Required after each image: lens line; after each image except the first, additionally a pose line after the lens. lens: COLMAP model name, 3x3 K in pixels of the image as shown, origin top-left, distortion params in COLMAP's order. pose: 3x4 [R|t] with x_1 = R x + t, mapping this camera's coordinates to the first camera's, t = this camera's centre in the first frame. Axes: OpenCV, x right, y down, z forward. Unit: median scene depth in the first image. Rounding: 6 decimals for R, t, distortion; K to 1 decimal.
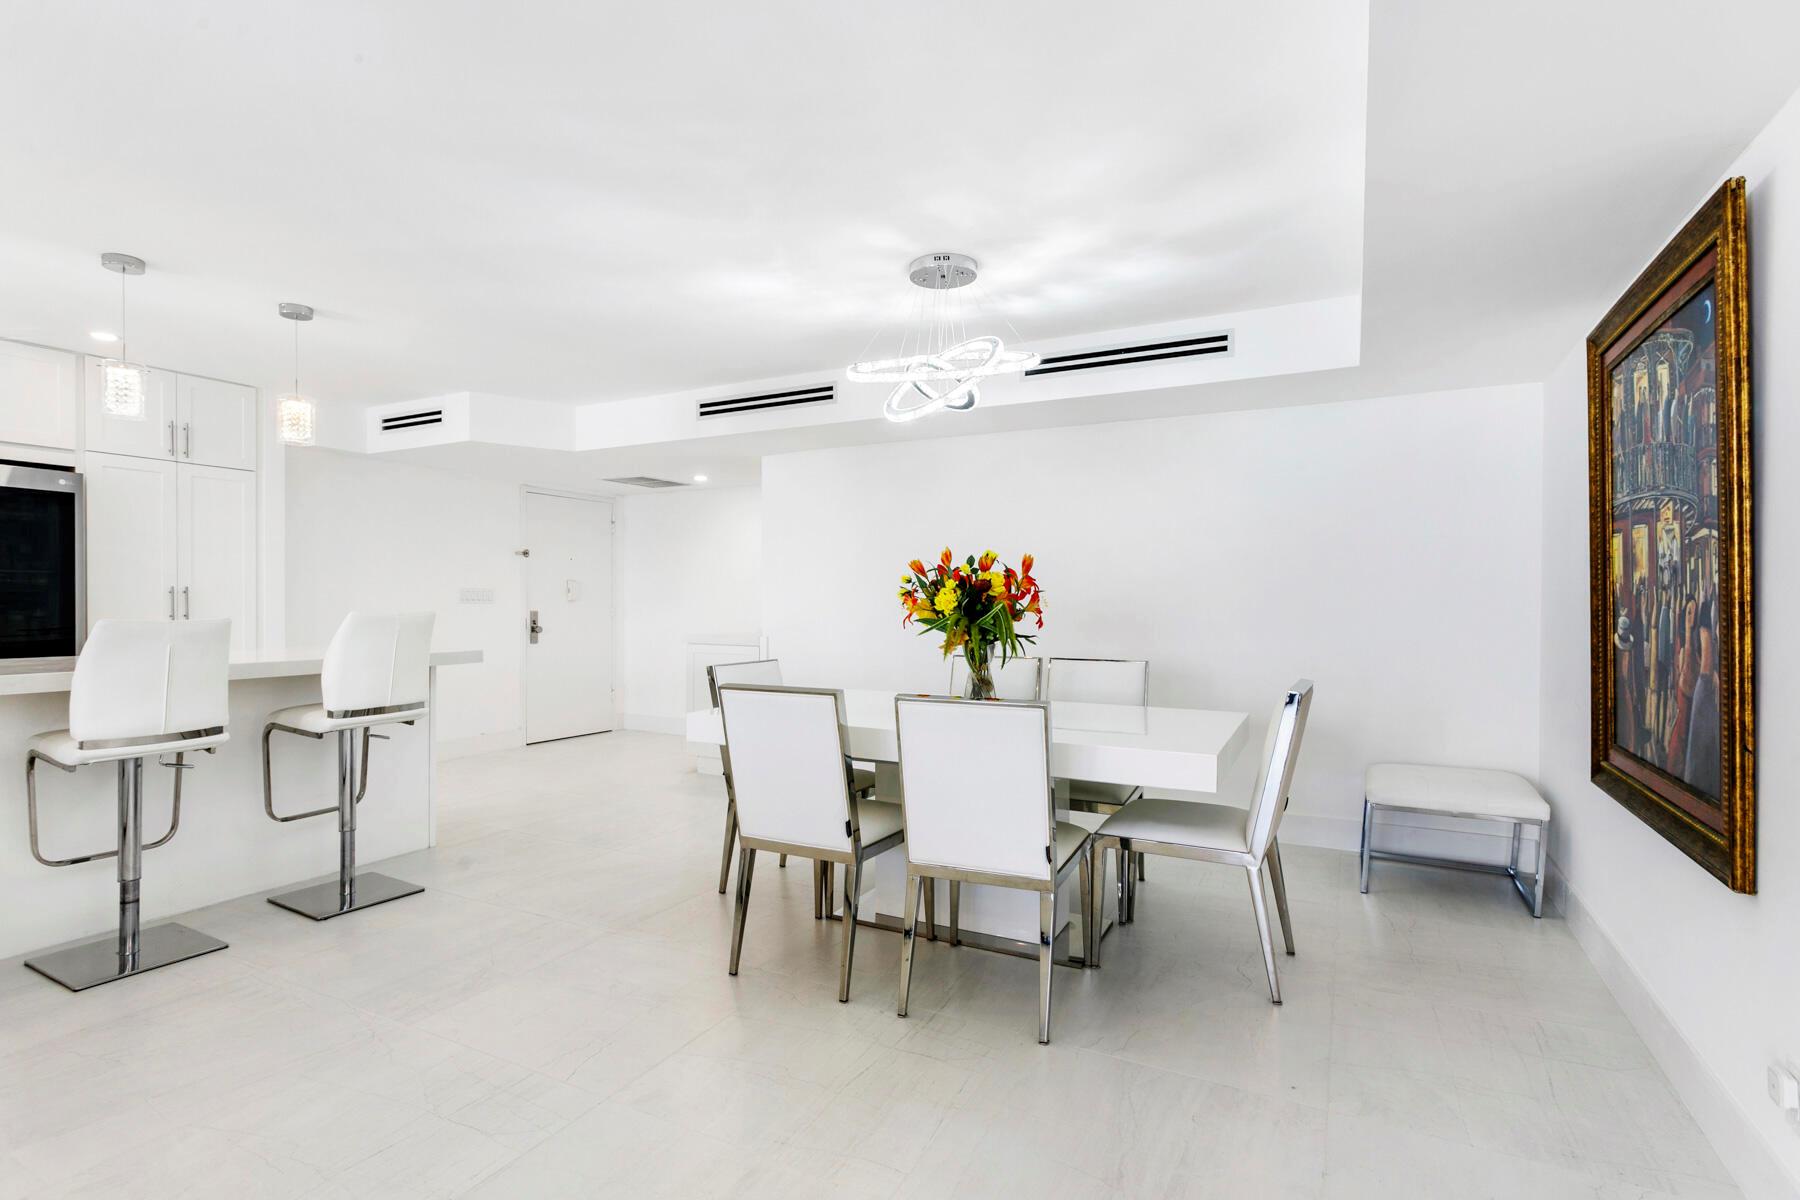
lens RADIAL K [[879.0, 0, 878.1], [0, 879.0, 606.1], [0, 0, 1]] dist [-0.000599, 0.000538]
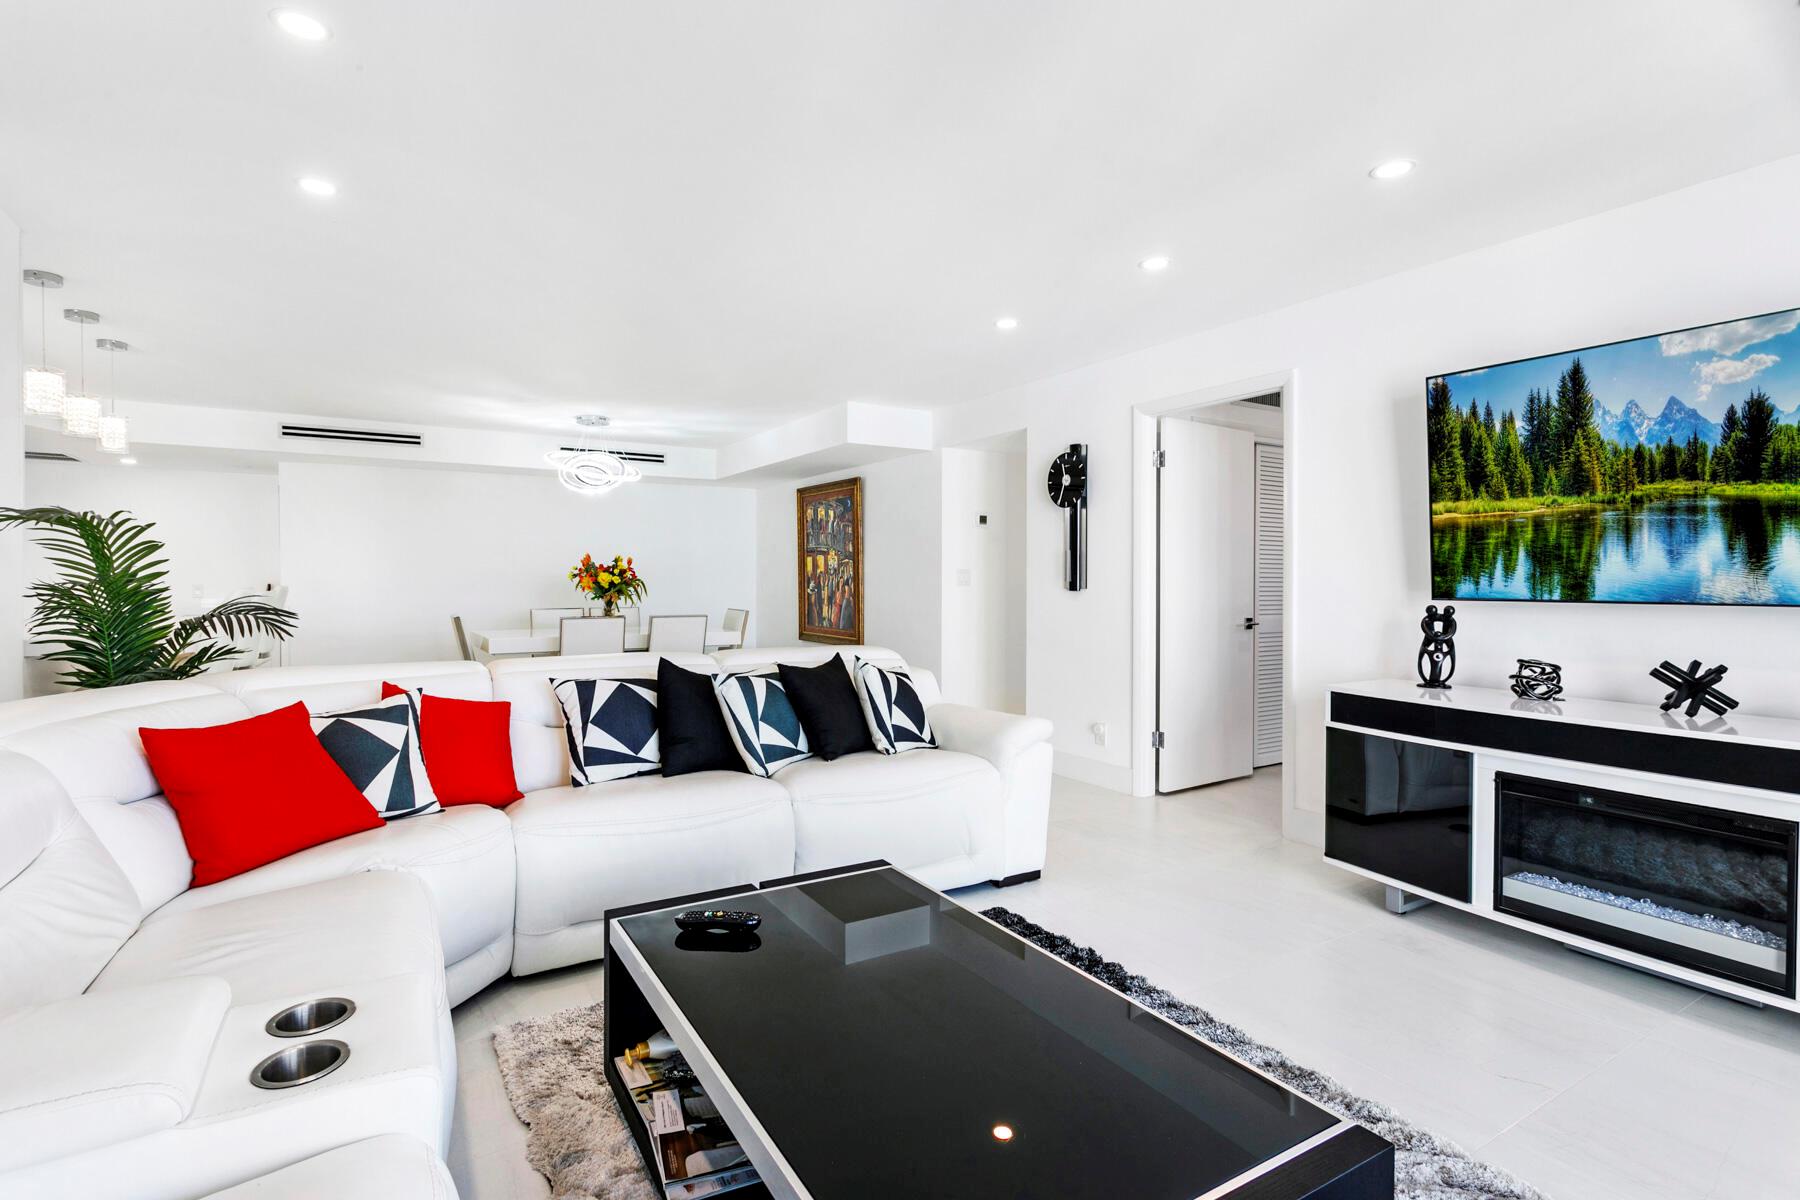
lens RADIAL K [[879.0, 0, 891.6], [0, 879.0, 601.5], [0, 0, 1]] dist [-0.000599, 0.000538]
pose [[0.499990, -0.023558, 0.865711, -1.419946], [0.006488, 0.999704, 0.023457, 0.003381], [-0.866007, -0.006112, 0.499995, -0.669861]]
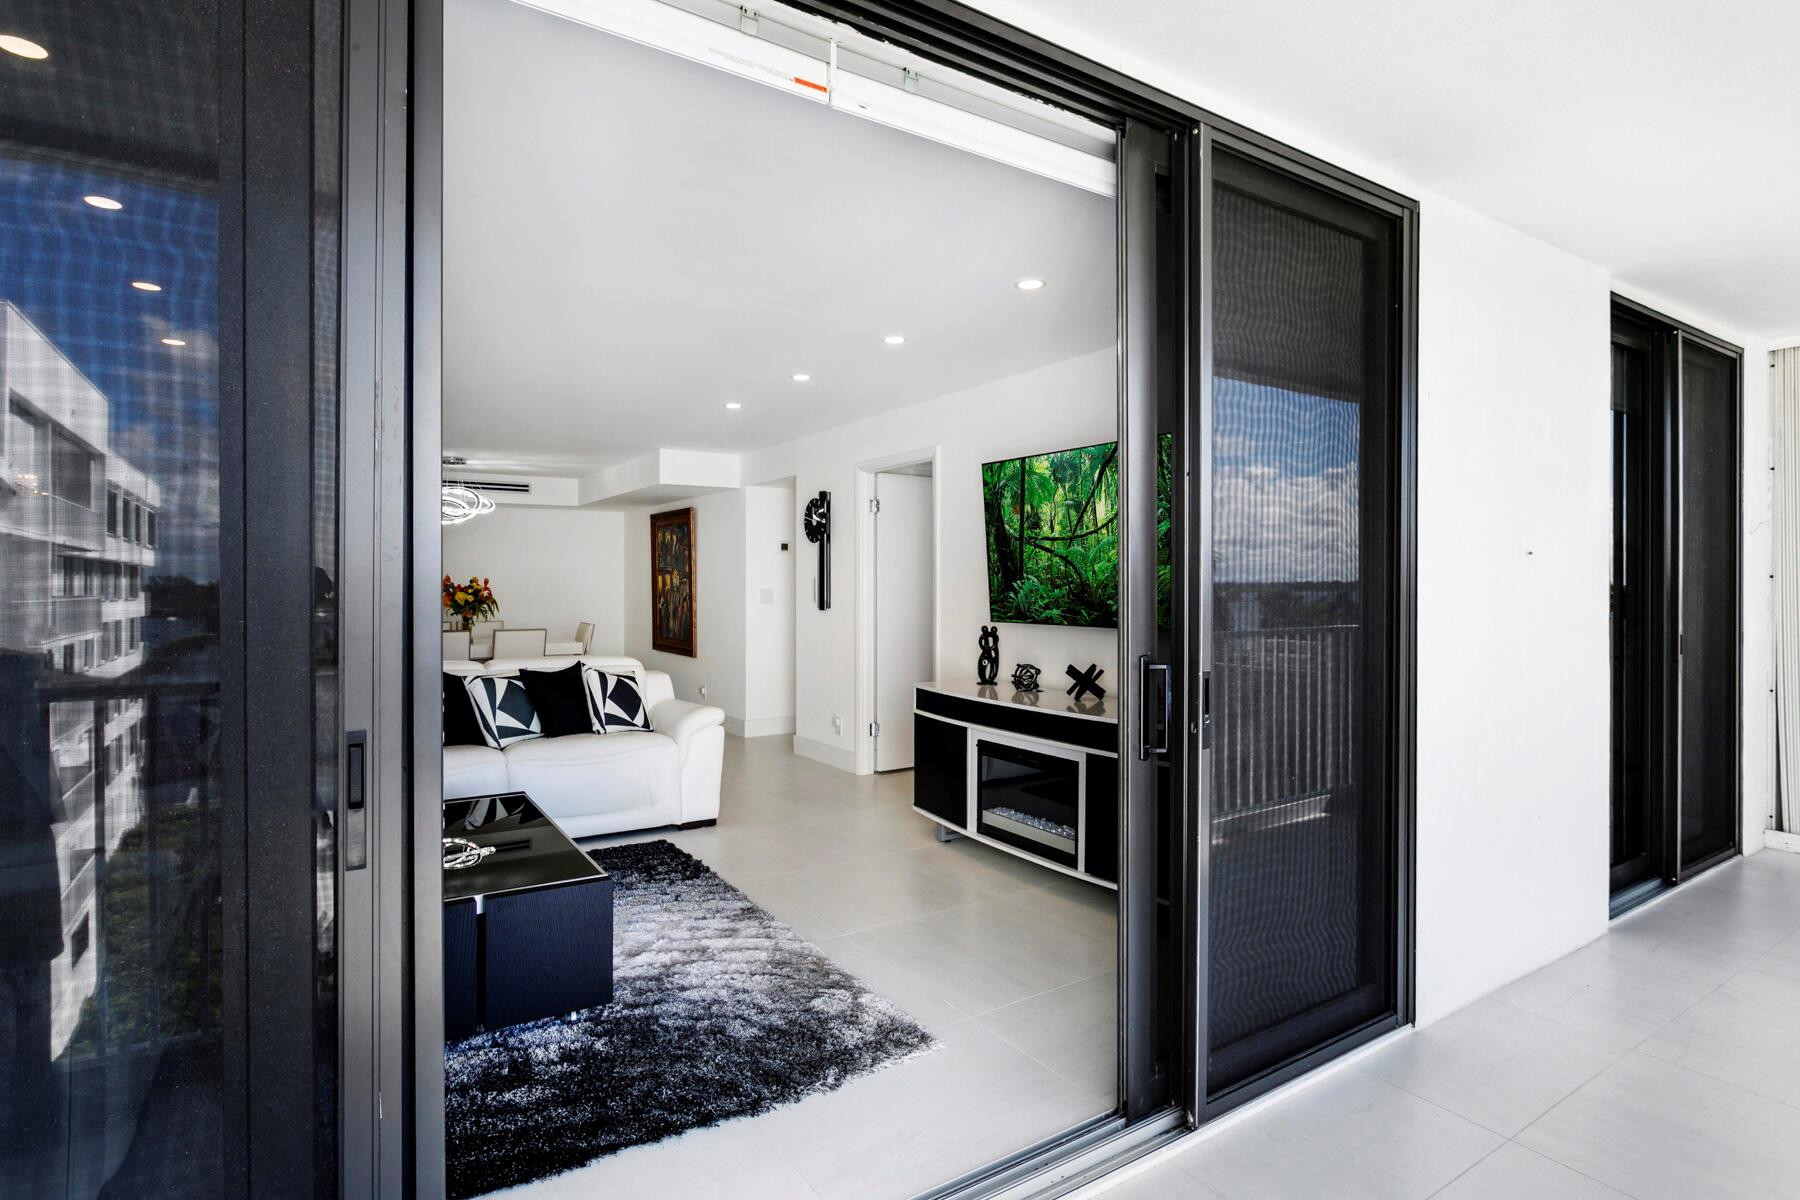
lens RADIAL K [[934.0, 0, 894.5], [0, 934.0, 586.7], [0, 0, 1]] dist [-0.011413, 0.005125]
pose [[0.476354, -0.005895, 0.879234, -1.639959], [0.007554, 0.999968, 0.002612, -0.033559], [-0.879221, 0.005397, 0.476383, -1.314833]]
